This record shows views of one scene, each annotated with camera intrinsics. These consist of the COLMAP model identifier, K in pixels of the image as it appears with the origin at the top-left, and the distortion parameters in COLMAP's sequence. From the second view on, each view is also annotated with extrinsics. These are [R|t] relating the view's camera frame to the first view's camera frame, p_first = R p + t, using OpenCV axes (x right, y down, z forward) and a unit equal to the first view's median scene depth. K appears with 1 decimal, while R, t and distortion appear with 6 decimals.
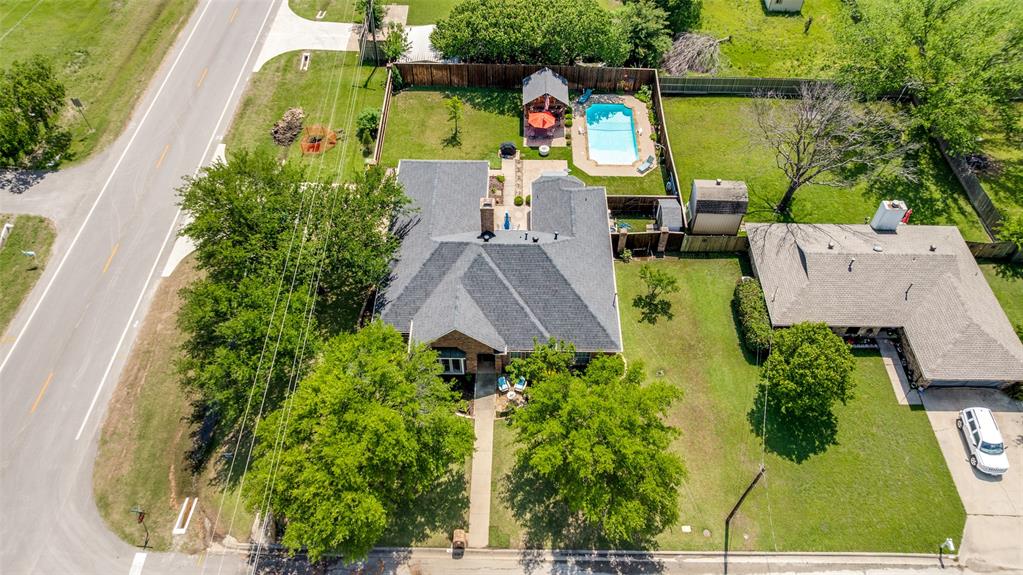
lens RADIAL K [[721.6, 0, 511.1], [0, 721.6, 279.6], [0, 0, 1]] dist [-0.025082, 0.007902]
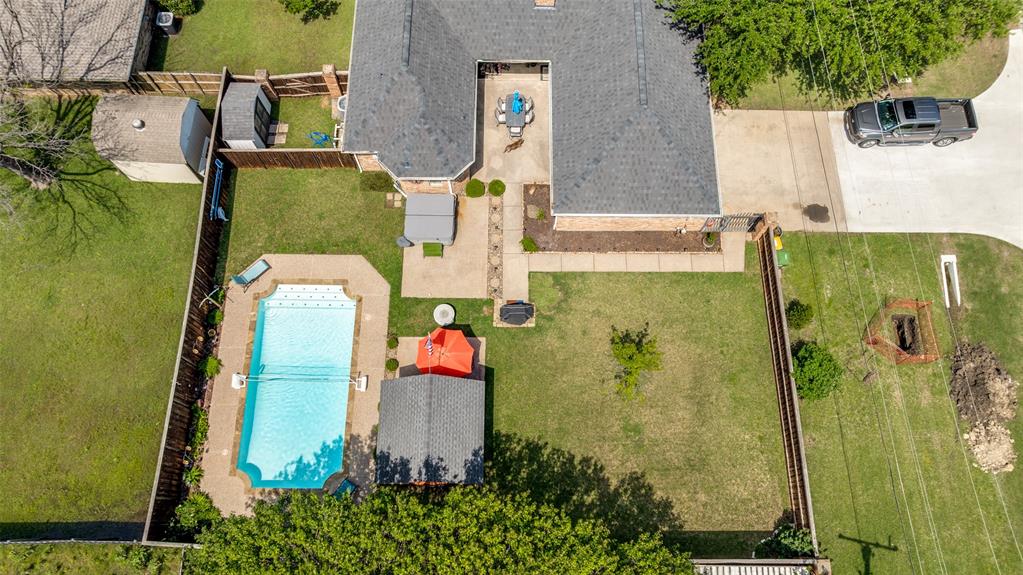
lens RADIAL K [[721.6, 0, 509.9], [0, 721.6, 282.7], [0, 0, 1]] dist [-0.025082, 0.007902]
pose [[-0.999943, 0.001643, -0.010534, 0.005876], [-0.009931, -0.502779, 0.864358, -0.602513], [-0.003876, 0.864414, 0.502767, 0.731522]]
